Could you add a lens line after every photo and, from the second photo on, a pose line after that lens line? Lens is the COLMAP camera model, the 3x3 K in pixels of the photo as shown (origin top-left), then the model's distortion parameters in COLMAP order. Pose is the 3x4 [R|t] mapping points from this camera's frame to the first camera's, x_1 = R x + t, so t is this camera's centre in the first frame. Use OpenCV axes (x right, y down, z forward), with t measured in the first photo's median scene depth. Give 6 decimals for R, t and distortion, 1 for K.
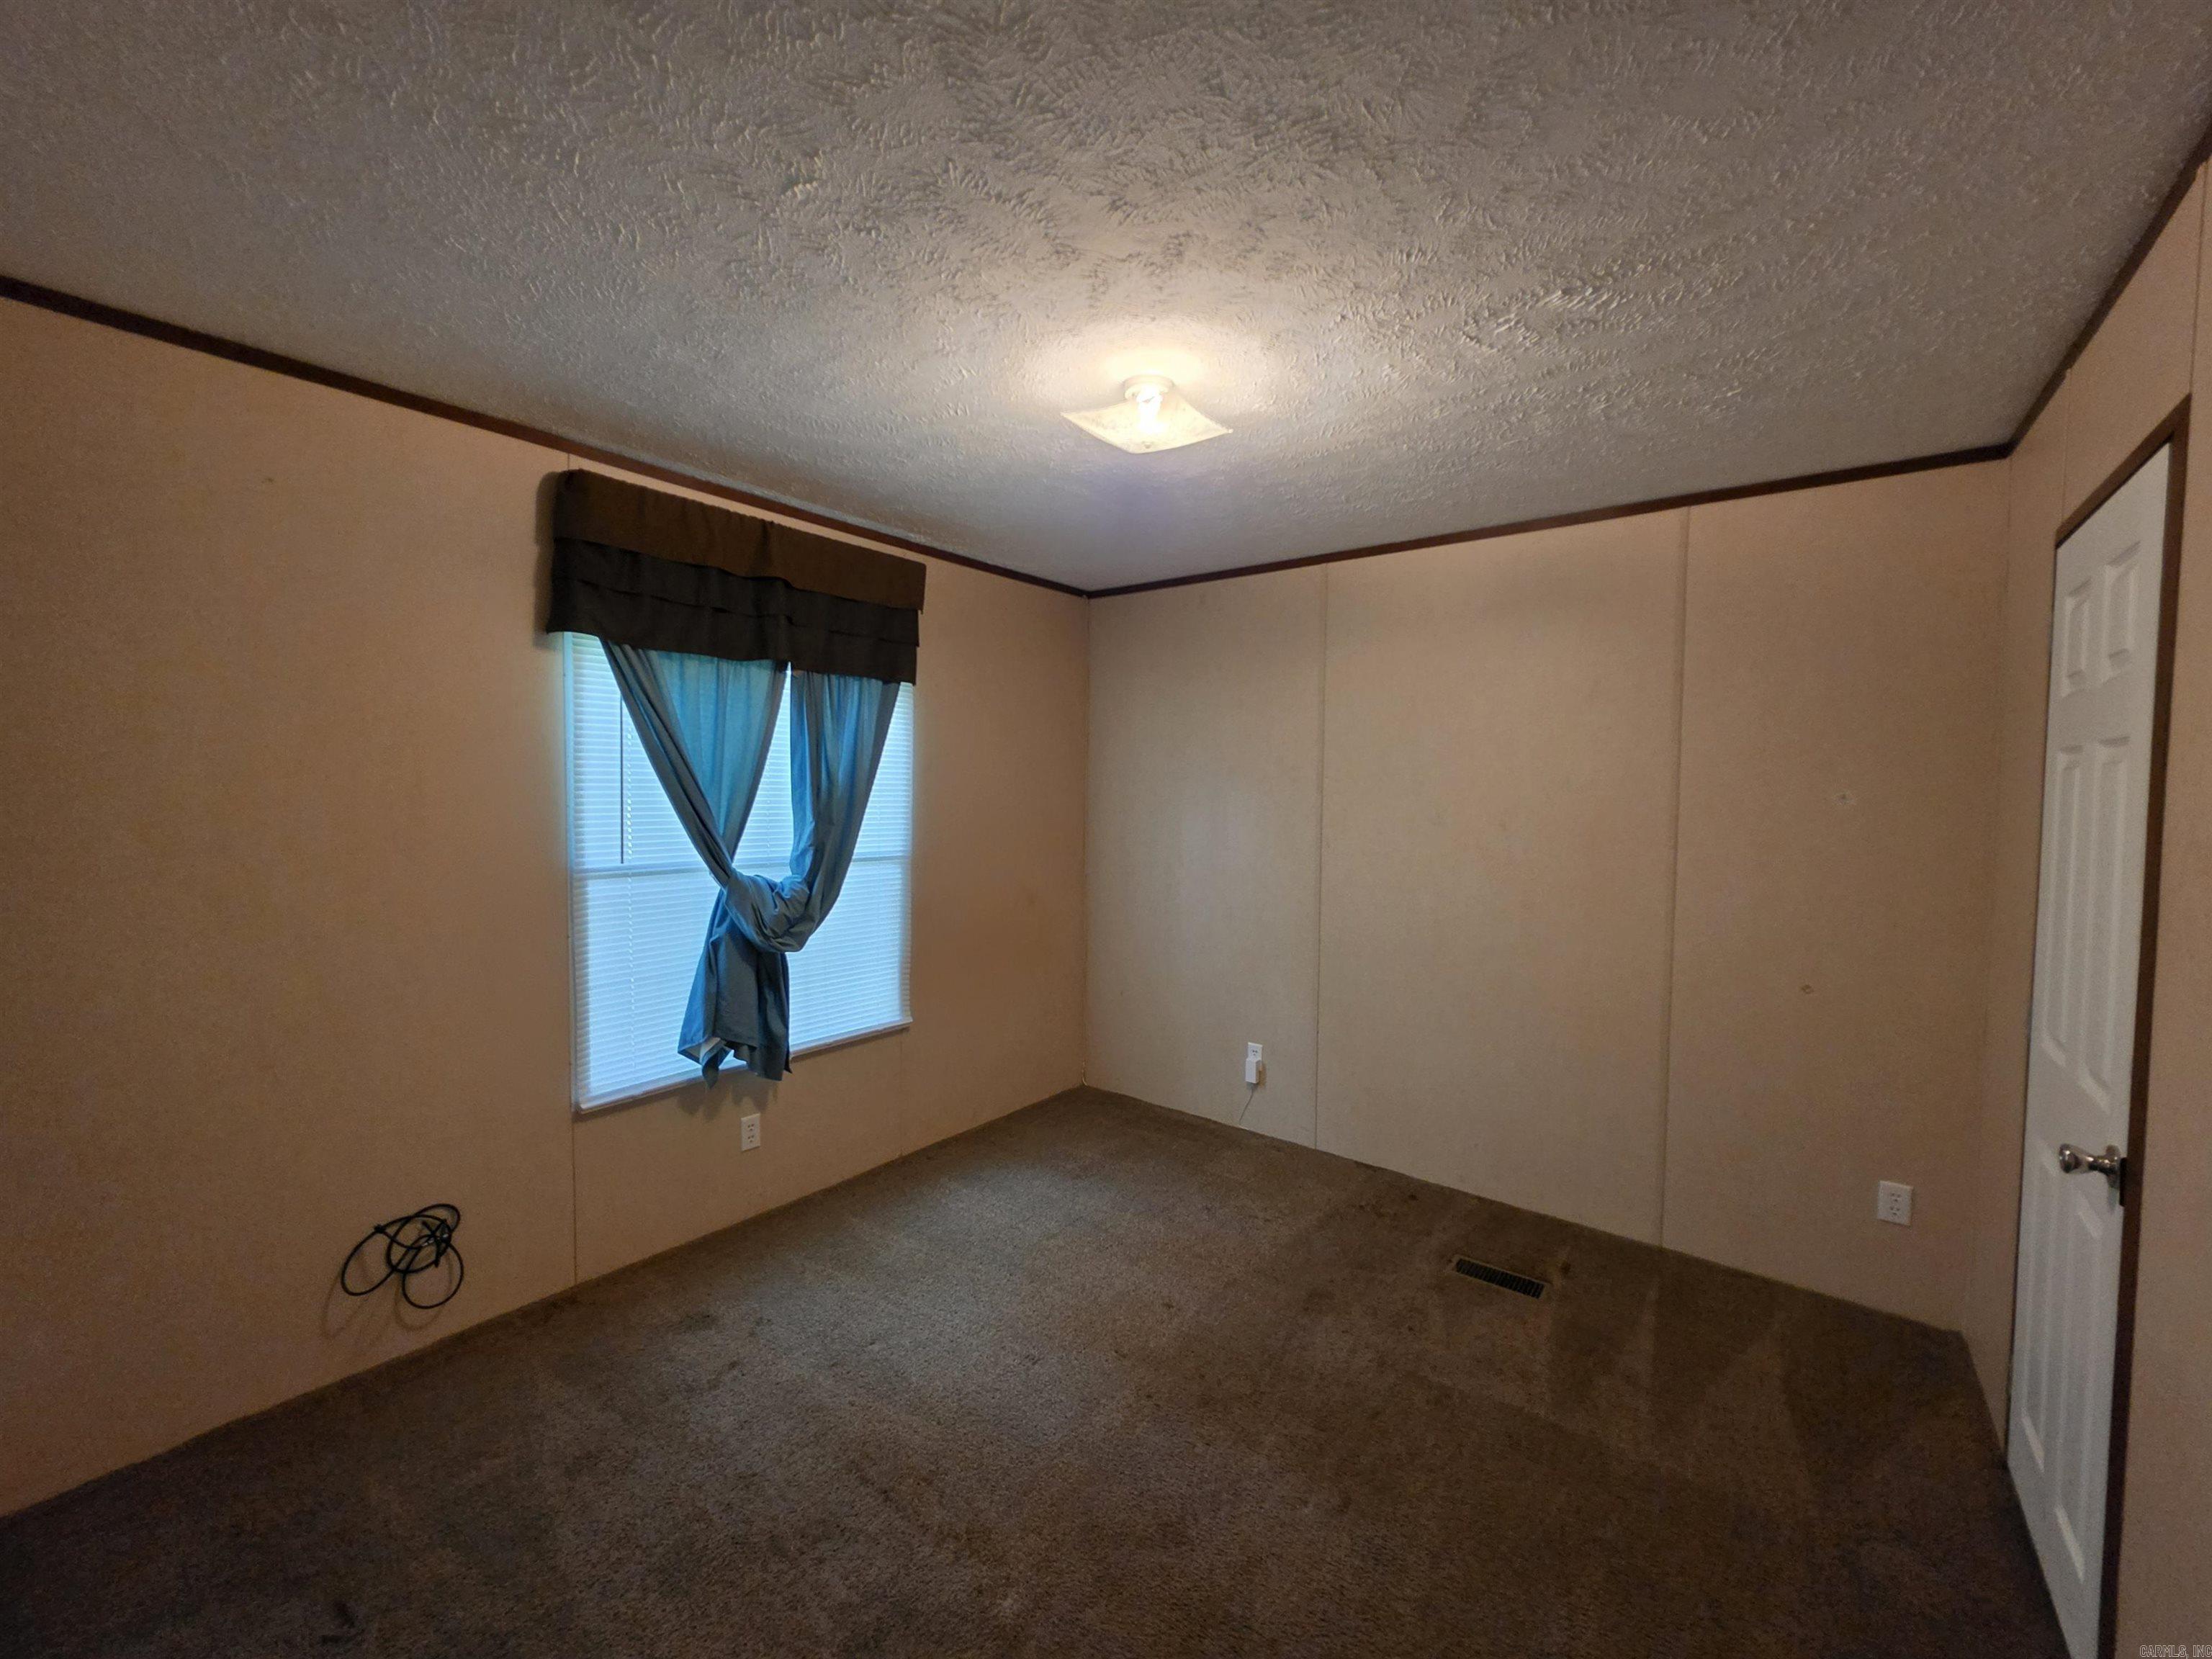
lens RADIAL K [[878.6, 0, 1110.0], [0, 878.6, 815.0], [0, 0, 1]] dist [-0.003840, 0.002238]
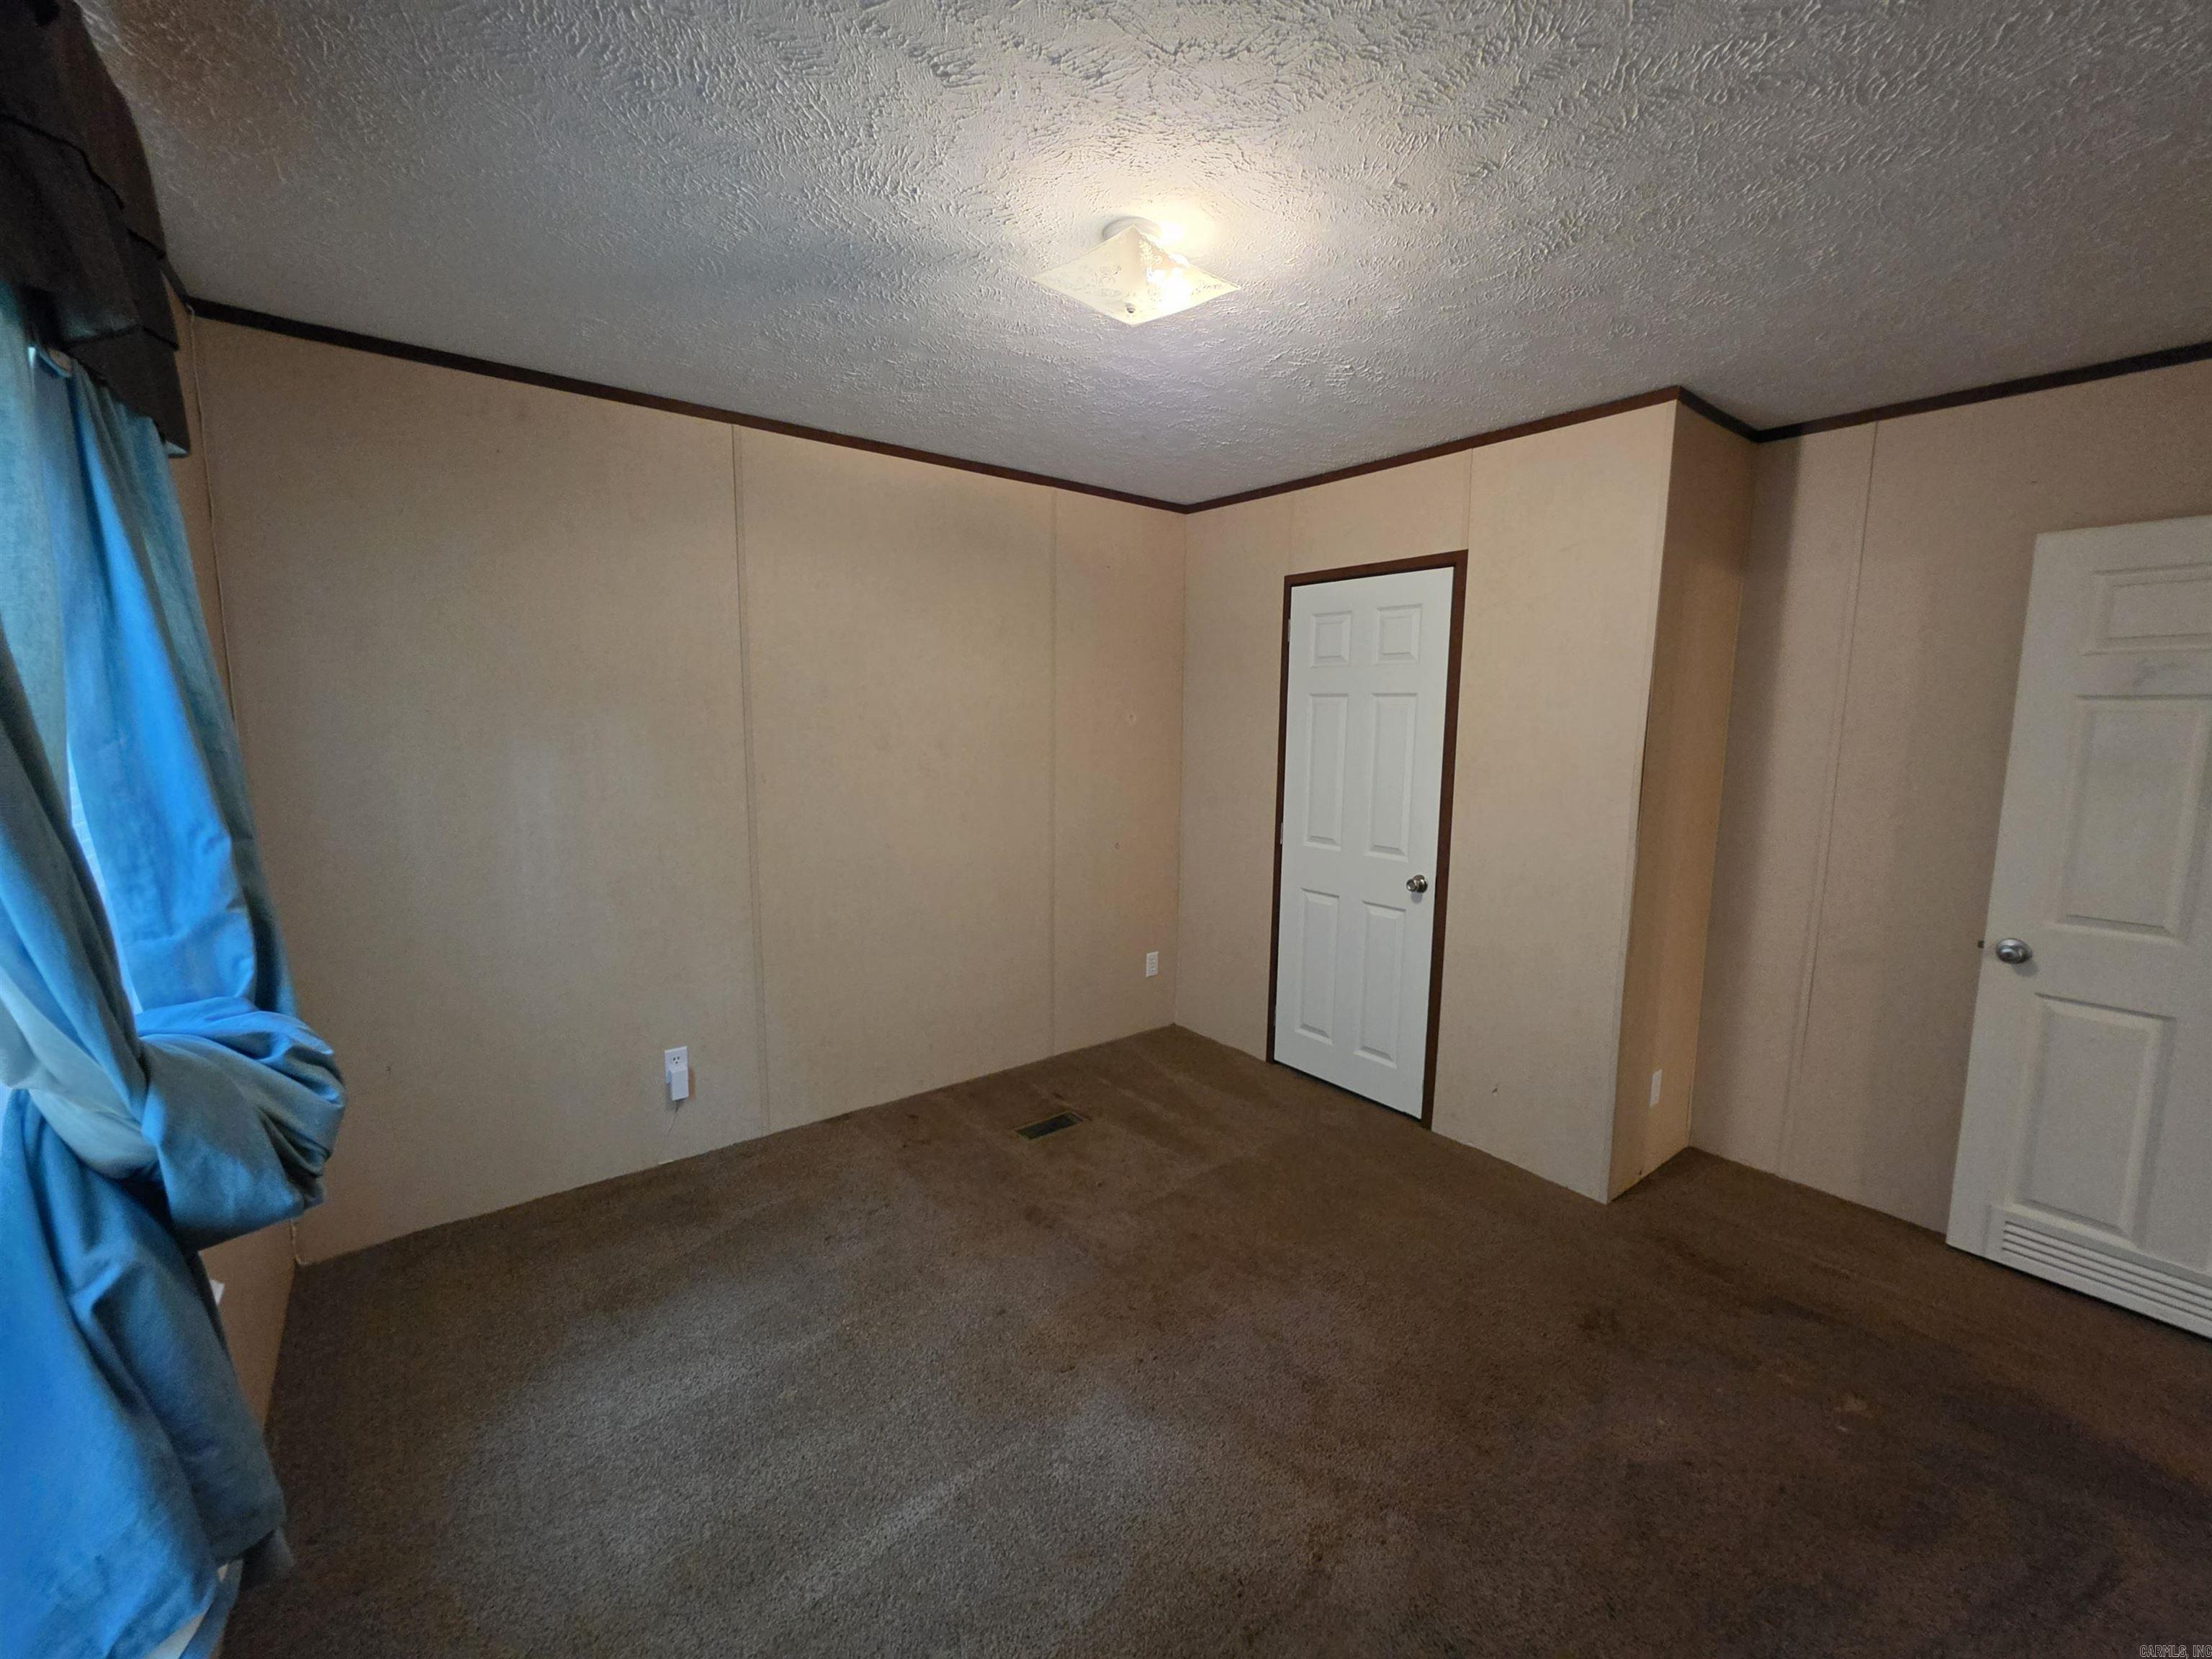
lens RADIAL K [[878.6, 0, 1120.3], [0, 878.6, 814.9], [0, 0, 1]] dist [-0.003840, 0.002238]
pose [[0.237370, -0.122110, 0.963714, -0.643863], [0.019519, 0.992467, 0.120945, -0.035083], [-0.971223, -0.009898, 0.237966, 0.637180]]
